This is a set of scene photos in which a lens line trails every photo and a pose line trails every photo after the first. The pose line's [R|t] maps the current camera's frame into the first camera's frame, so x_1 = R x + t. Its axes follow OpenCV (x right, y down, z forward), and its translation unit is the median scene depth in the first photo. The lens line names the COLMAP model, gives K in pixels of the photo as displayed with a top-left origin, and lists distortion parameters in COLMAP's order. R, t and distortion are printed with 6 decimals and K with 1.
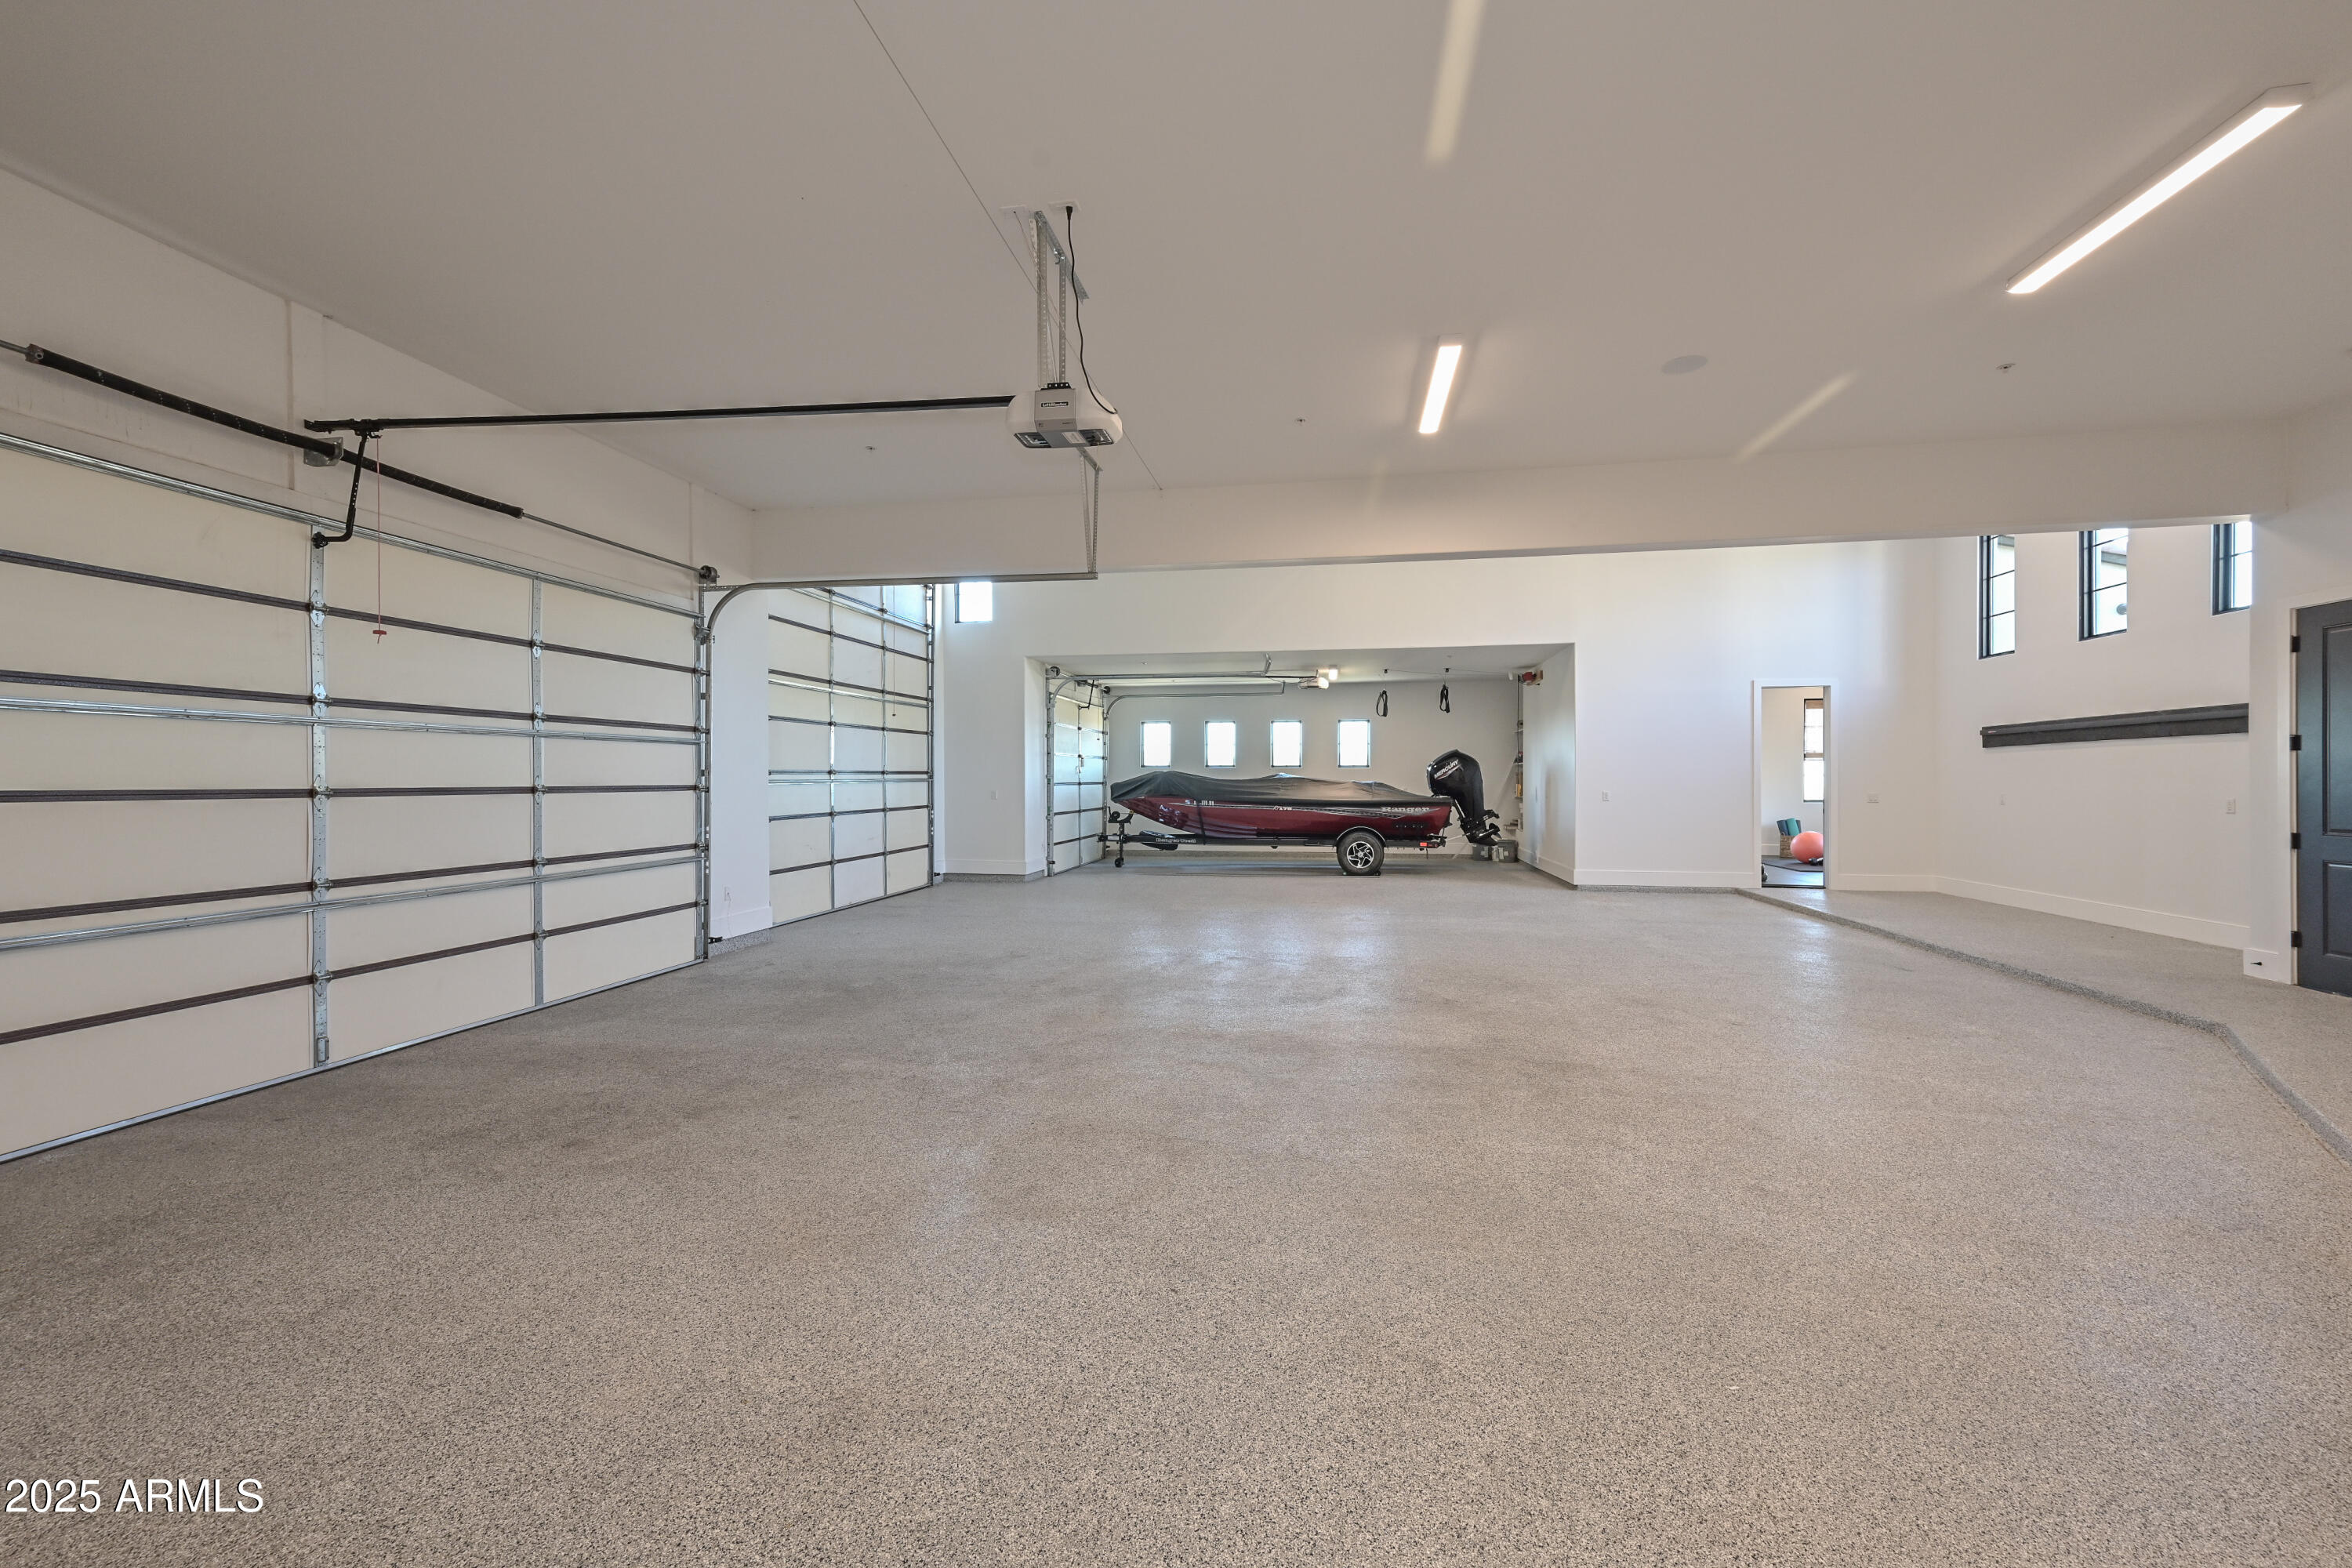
lens RADIAL K [[912.2, 0, 1189.0], [0, 912.2, 788.0], [0, 0, 1]] dist [0.021363, 0.000267]
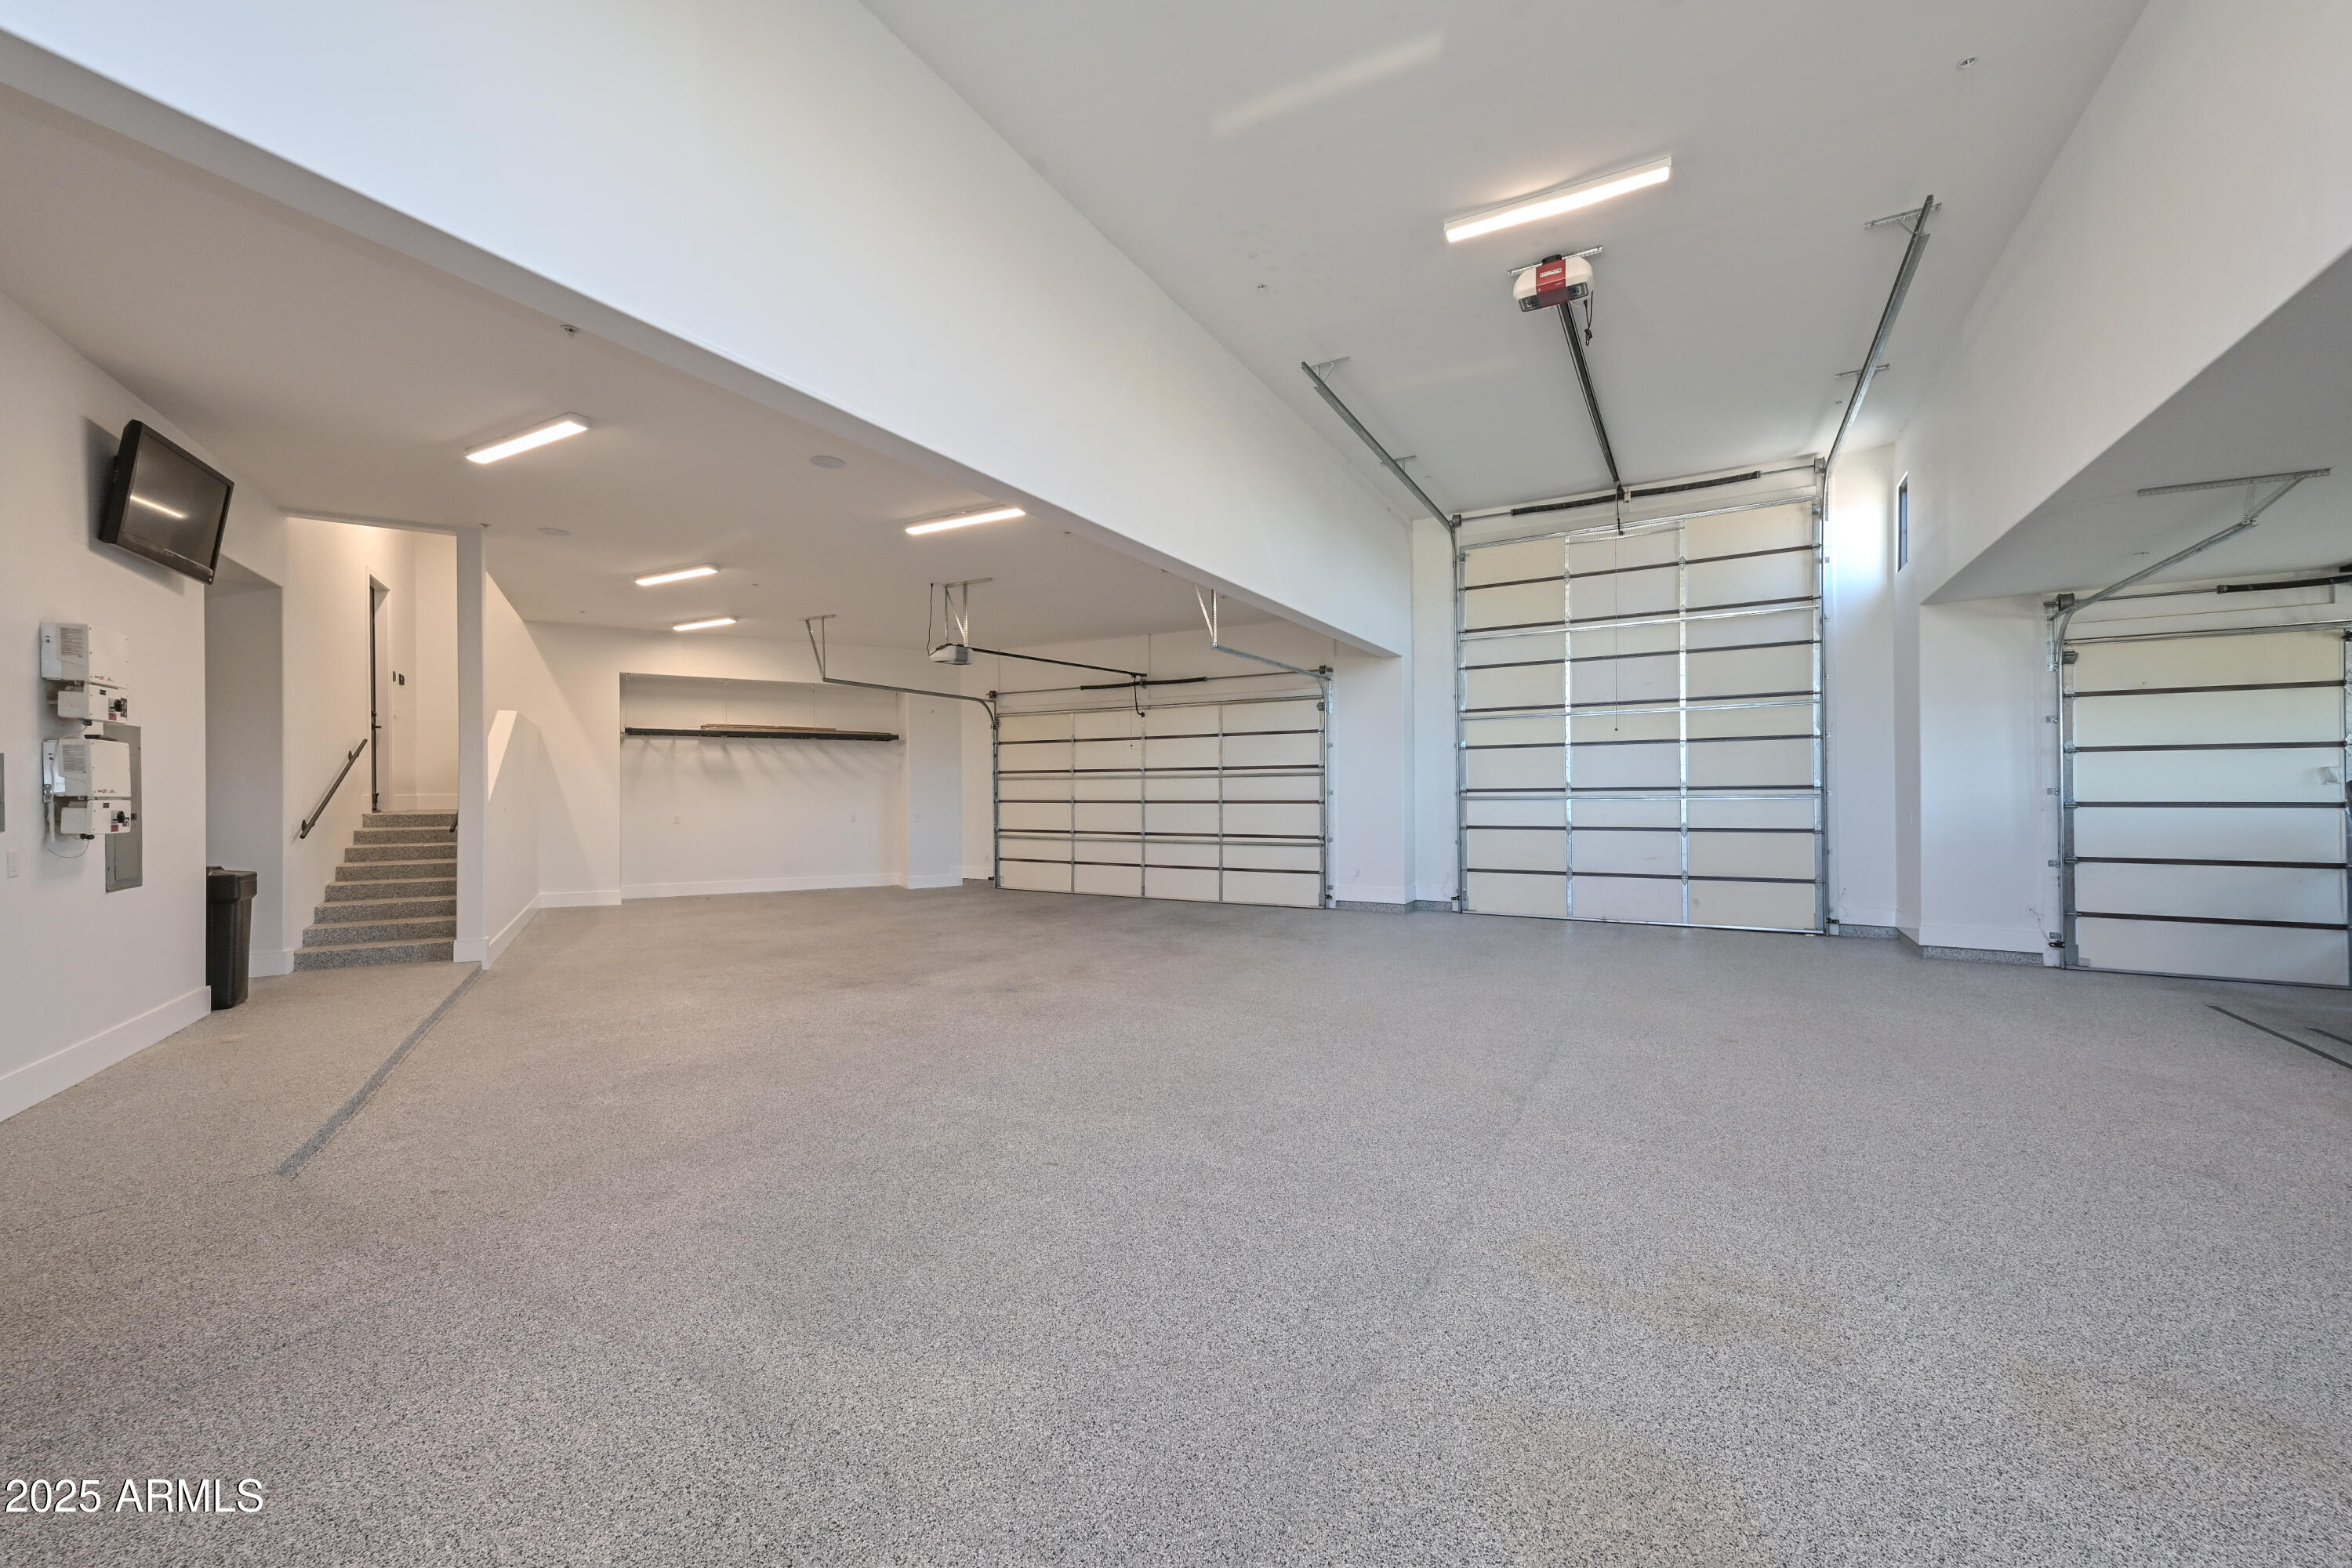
lens RADIAL K [[912.2, 0, 1189.0], [0, 912.2, 788.0], [0, 0, 1]] dist [0.021363, 0.000267]
pose [[-0.322348, 0.007717, -0.946590, 1.099467], [-0.000356, 0.999966, 0.008273, -0.038972], [0.946621, 0.003003, -0.322334, 1.321011]]
